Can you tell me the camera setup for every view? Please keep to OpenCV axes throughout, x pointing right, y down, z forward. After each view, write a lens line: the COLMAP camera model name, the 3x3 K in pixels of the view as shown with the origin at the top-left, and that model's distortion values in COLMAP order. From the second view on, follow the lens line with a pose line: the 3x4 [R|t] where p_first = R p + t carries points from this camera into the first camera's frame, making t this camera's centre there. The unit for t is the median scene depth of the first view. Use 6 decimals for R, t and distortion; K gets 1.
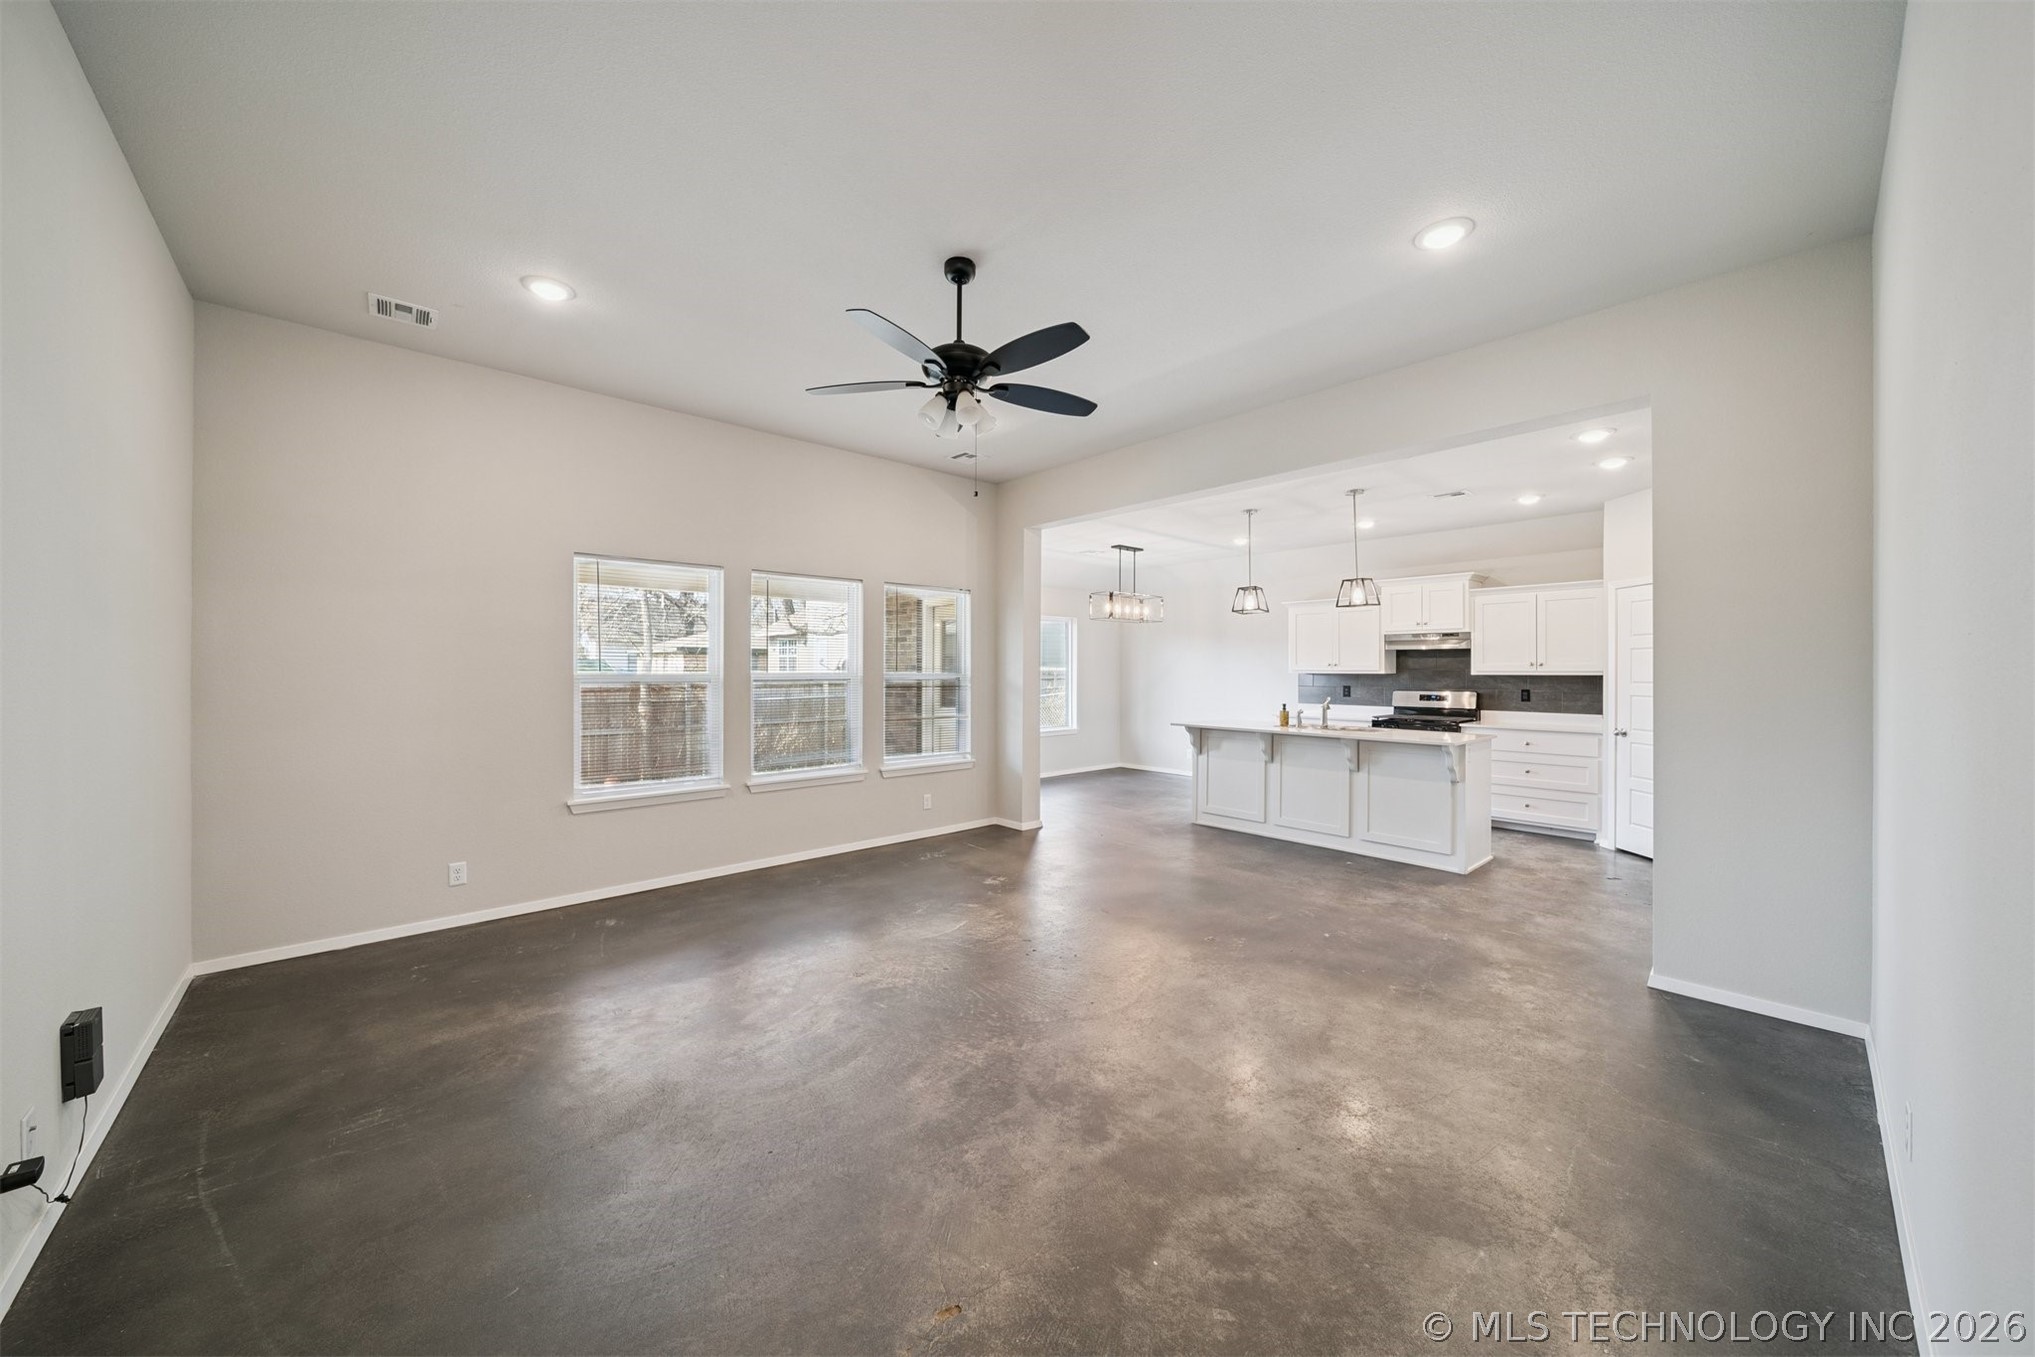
lens RADIAL K [[712.8, 0, 1002.3], [0, 712.8, 667.4], [0, 0, 1]] dist [0.000915, -0.001392]
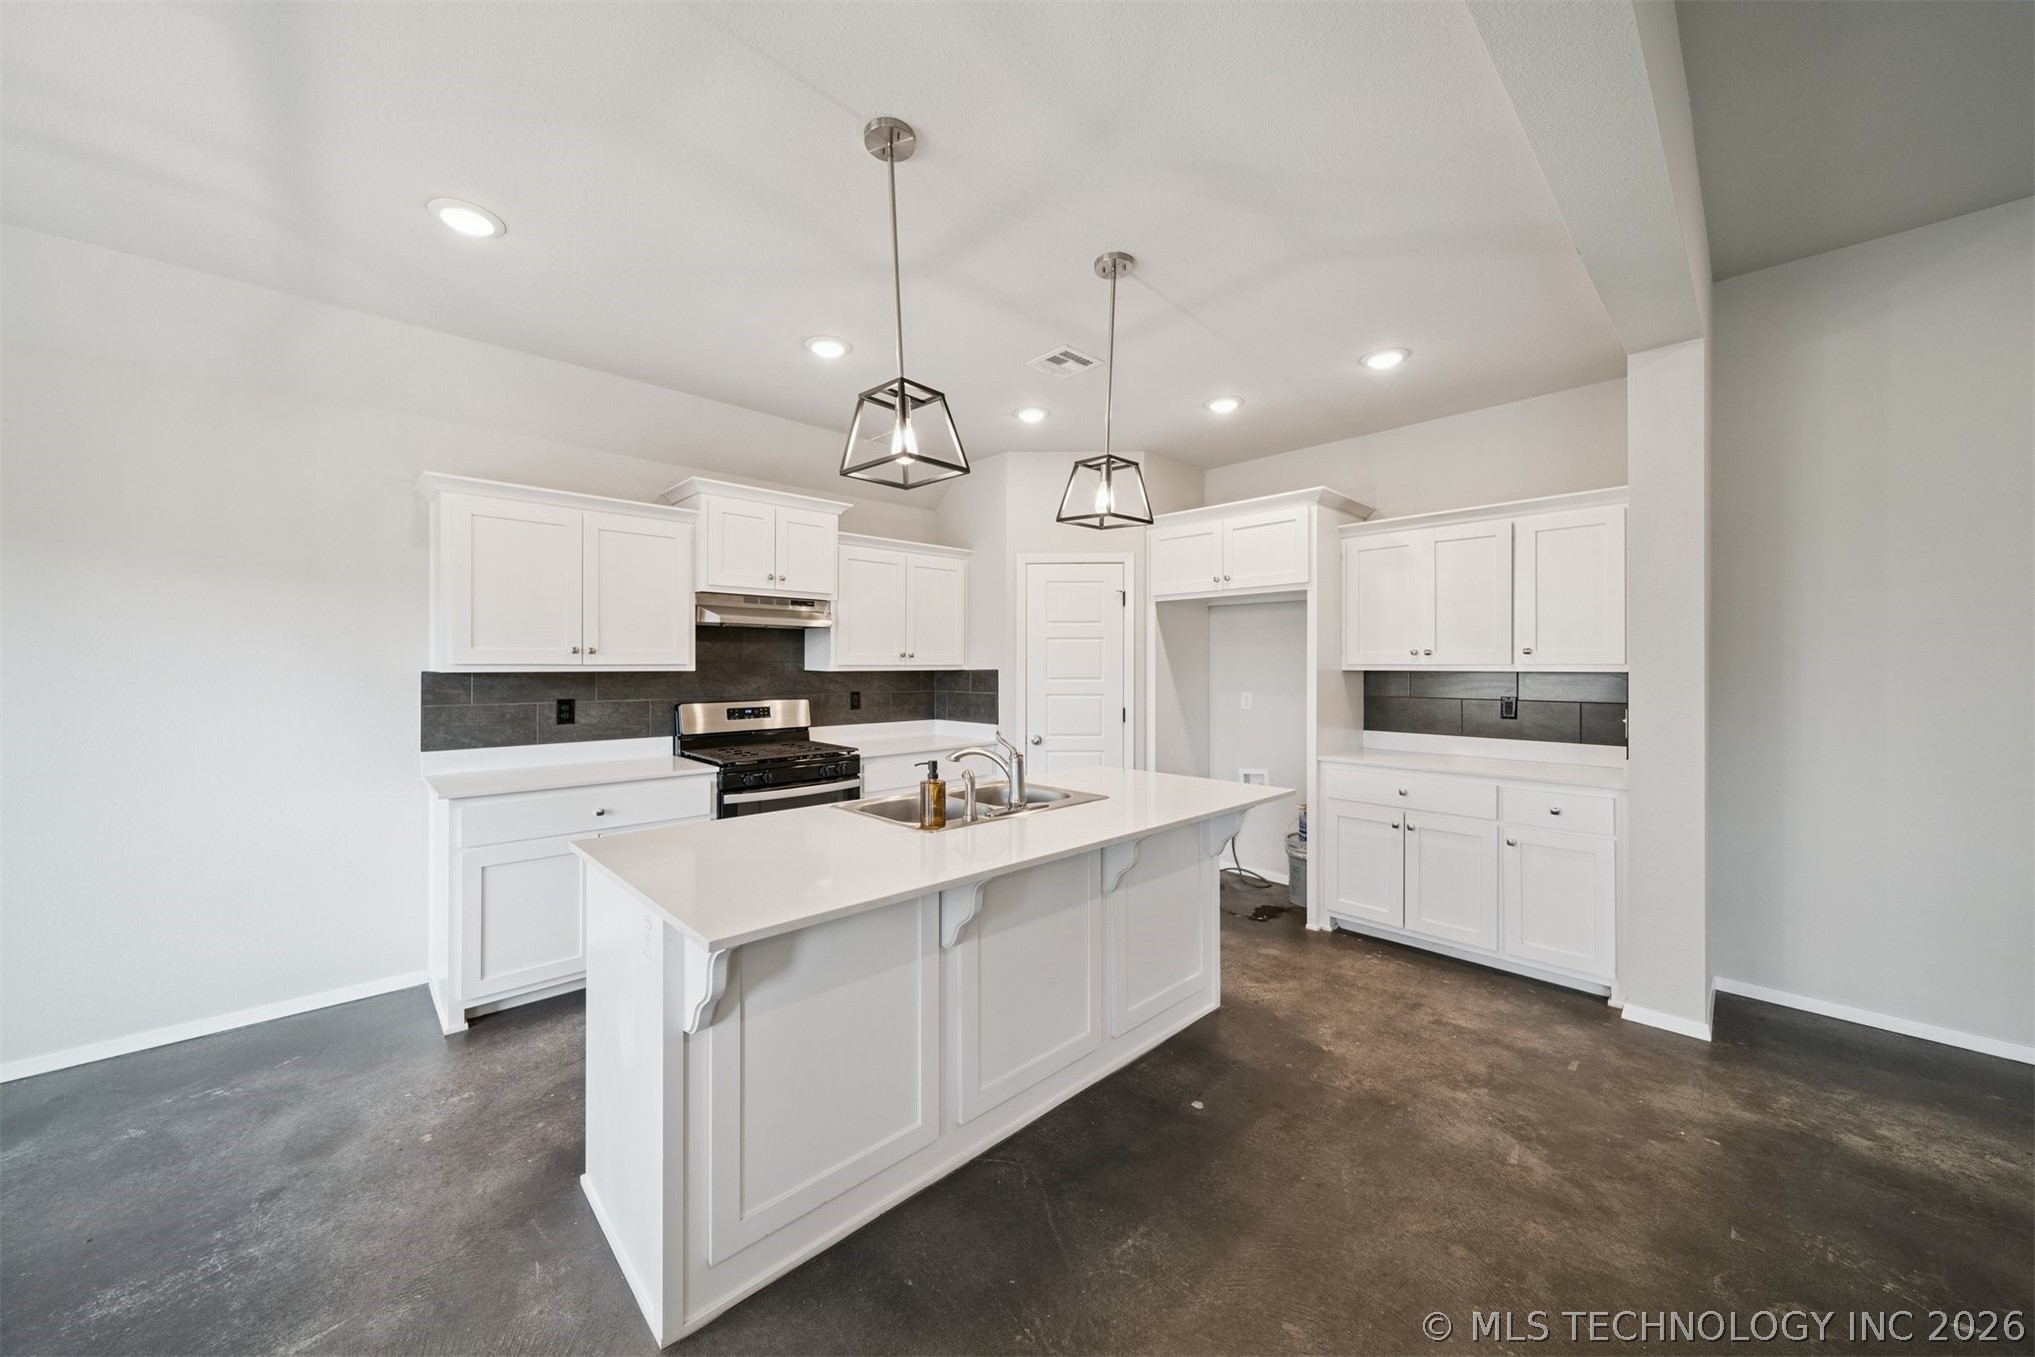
lens RADIAL K [[712.8, 0, 1002.3], [0, 712.8, 667.4], [0, 0, 1]] dist [0.000915, -0.001392]
pose [[-0.024048, -0.005145, 0.999698, 0.077272], [-0.005324, 0.999973, 0.005018, 0.005995], [-0.999697, -0.005201, -0.024075, 1.636060]]
